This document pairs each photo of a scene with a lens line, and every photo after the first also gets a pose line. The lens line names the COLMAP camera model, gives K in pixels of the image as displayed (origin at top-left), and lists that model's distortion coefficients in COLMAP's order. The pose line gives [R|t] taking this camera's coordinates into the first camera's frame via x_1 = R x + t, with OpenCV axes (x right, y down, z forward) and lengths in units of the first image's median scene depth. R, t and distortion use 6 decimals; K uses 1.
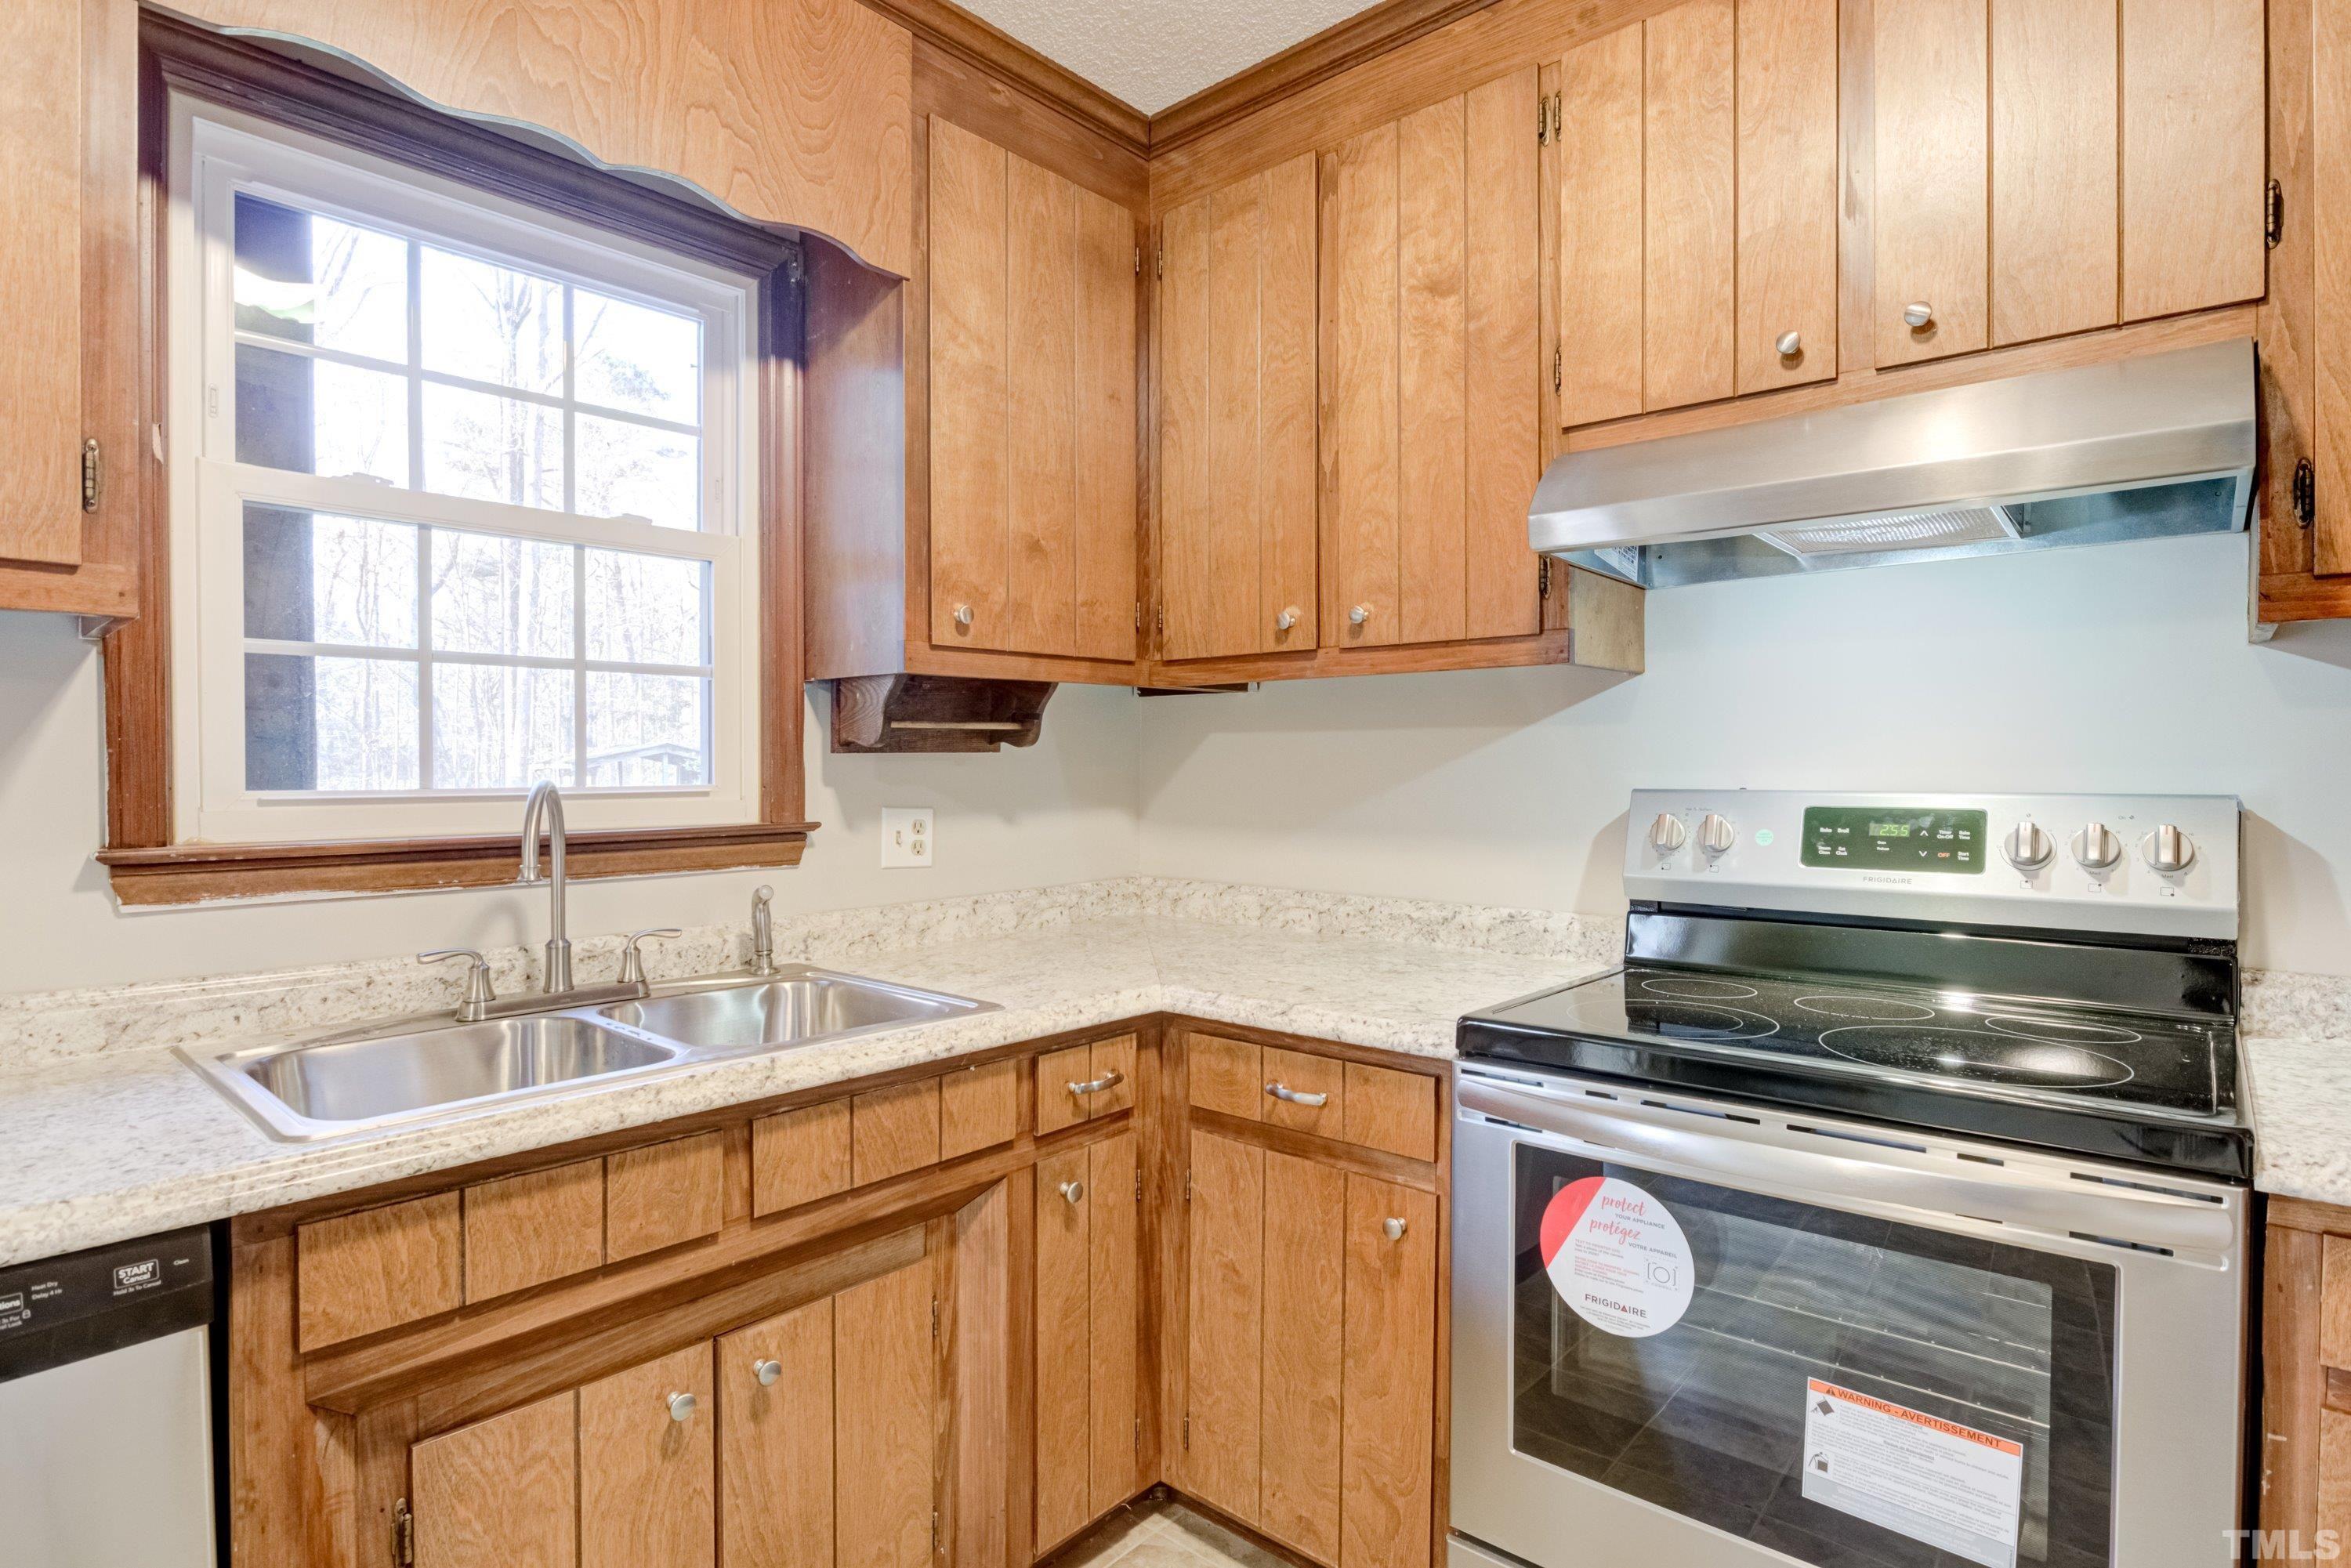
lens RADIAL K [[1178.7, 0, 1228.4], [0, 1178.7, 783.2], [0, 0, 1]] dist [-0.039045, 0.017714]
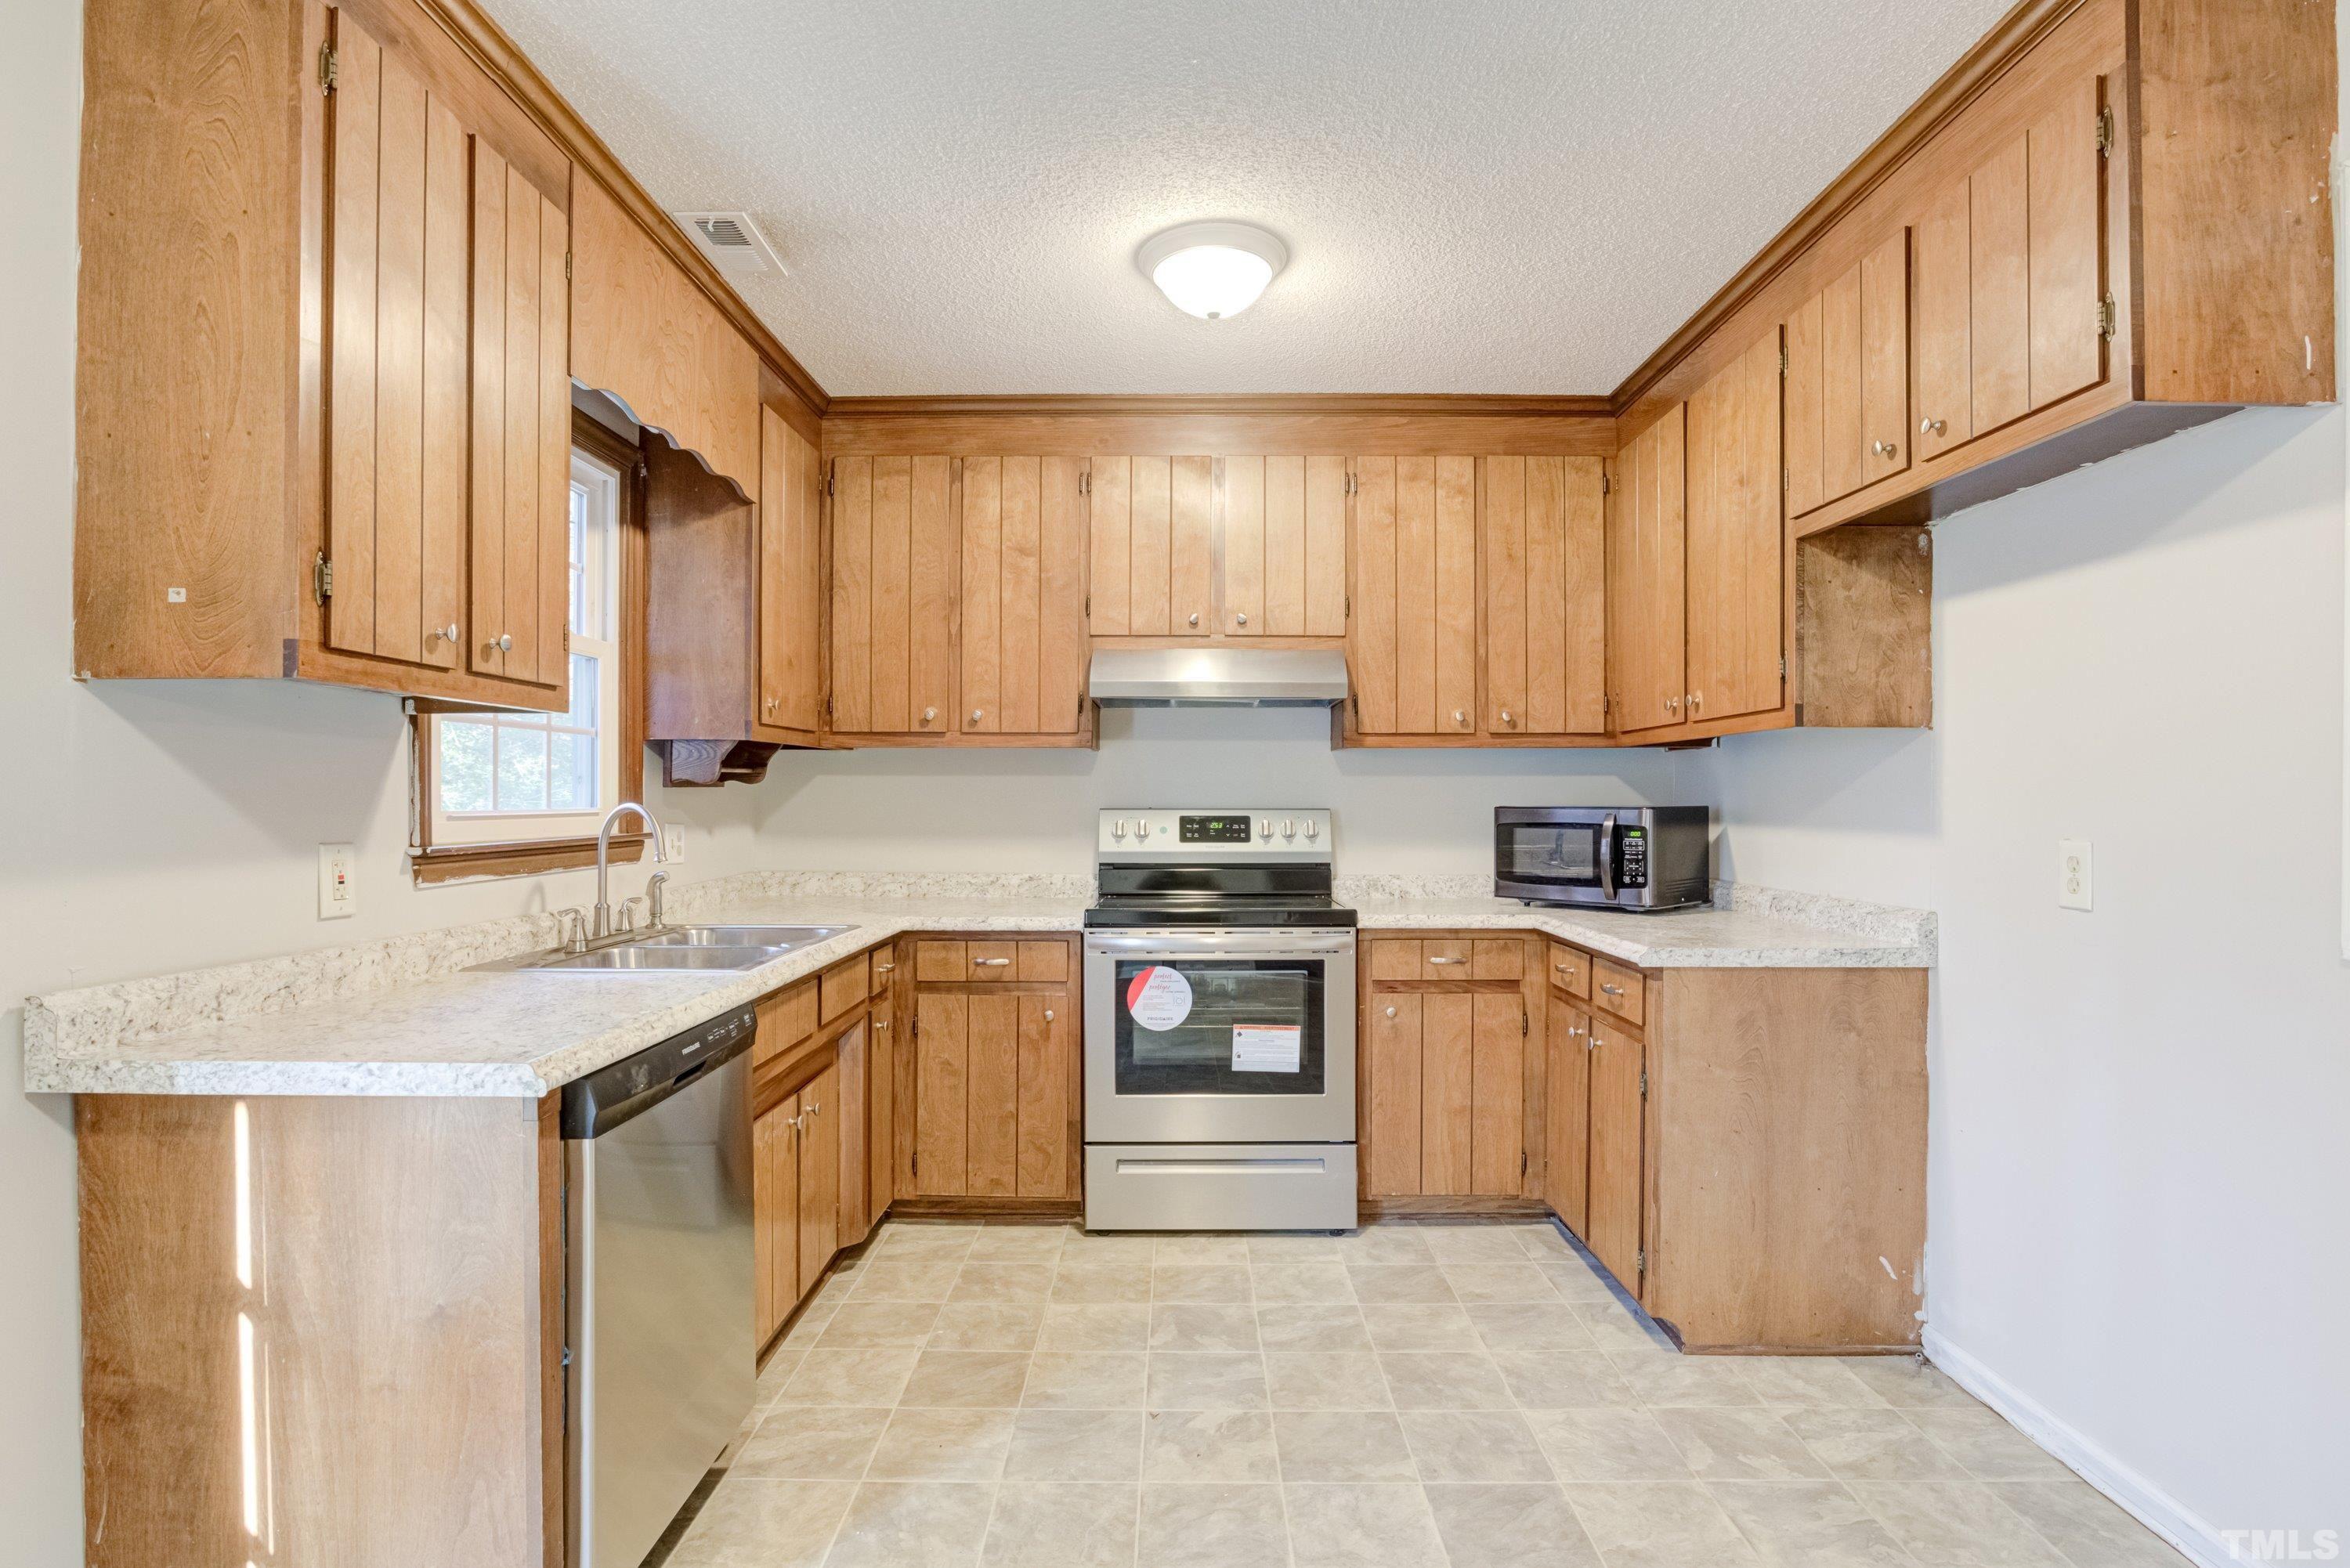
lens RADIAL K [[1185.8, 0, 1180.4], [0, 1185.8, 797.4], [0, 0, 1]] dist [-0.027853, 0.013202]
pose [[0.763210, 0.002228, 0.646147, -0.936486], [0.007122, 0.999904, -0.011860, 0.011992], [-0.646111, 0.013654, 0.763121, -0.697153]]
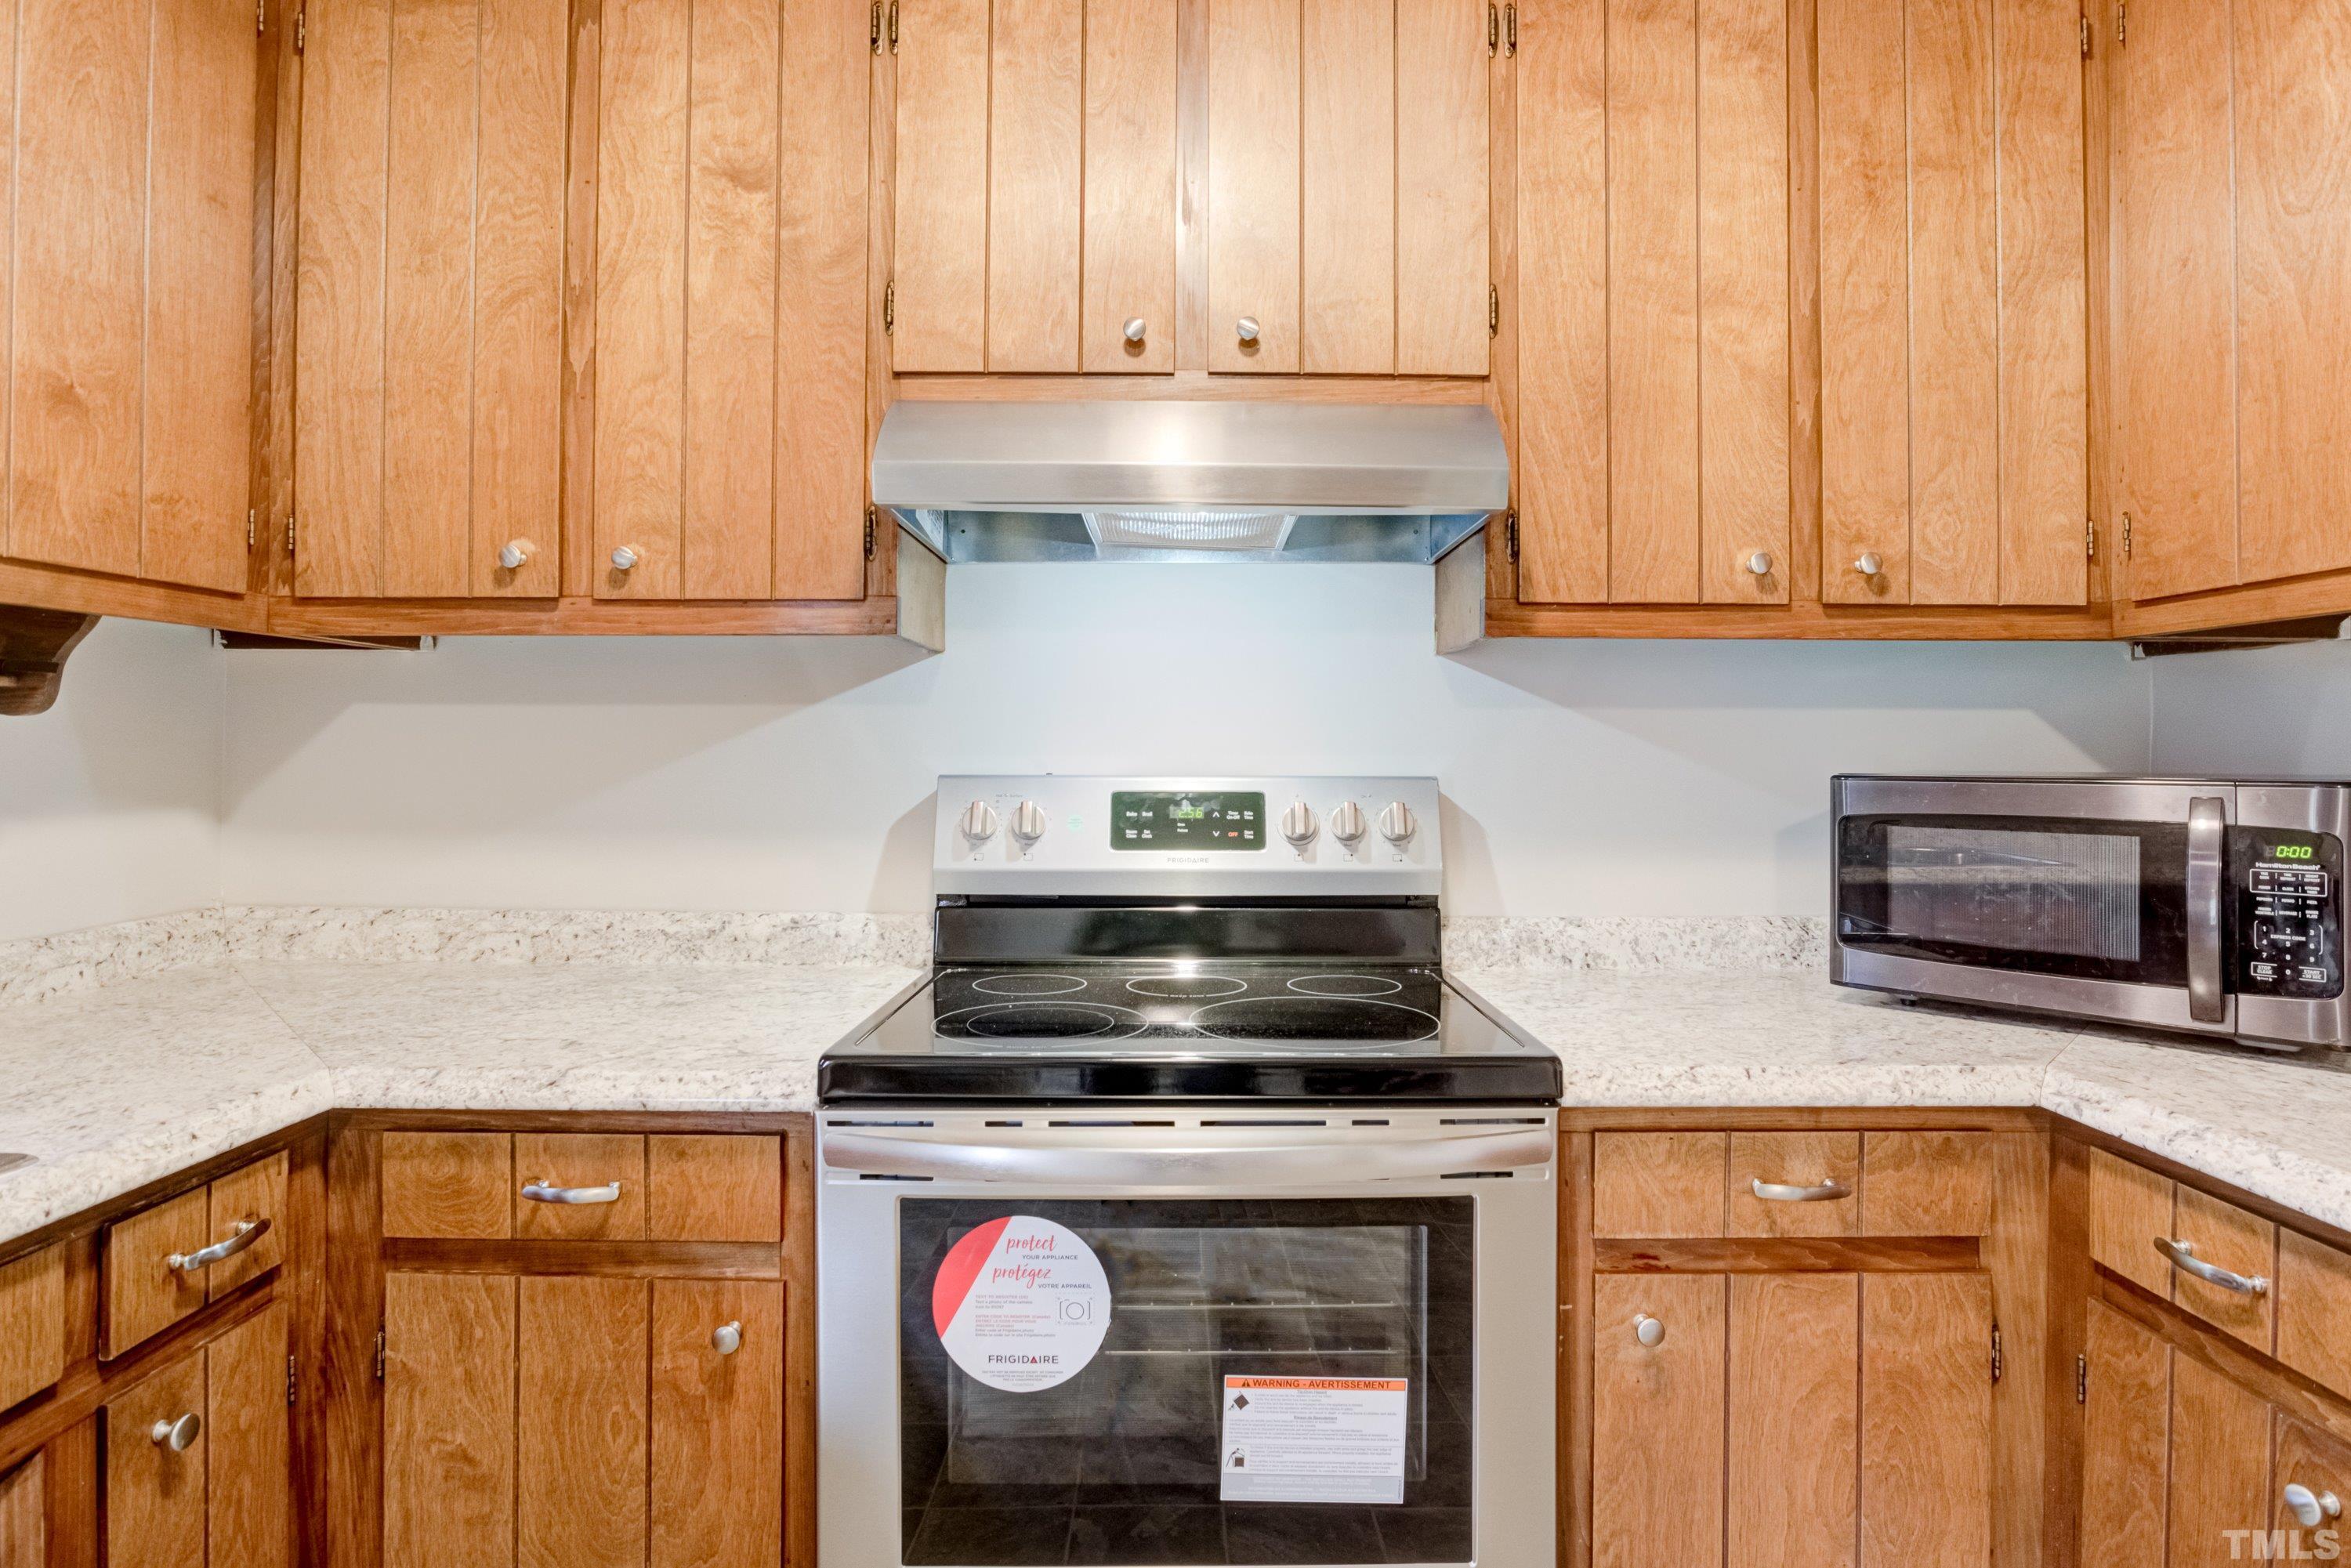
lens RADIAL K [[1155.7, 0, 1168.5], [0, 1155.7, 744.7], [0, 0, 1]] dist [-0.028164, 0.008080]
pose [[0.771316, 0.008465, 0.636396, -0.107540], [0.004244, 0.999821, -0.018442, -0.001832], [-0.636438, 0.016926, 0.771142, 0.189777]]
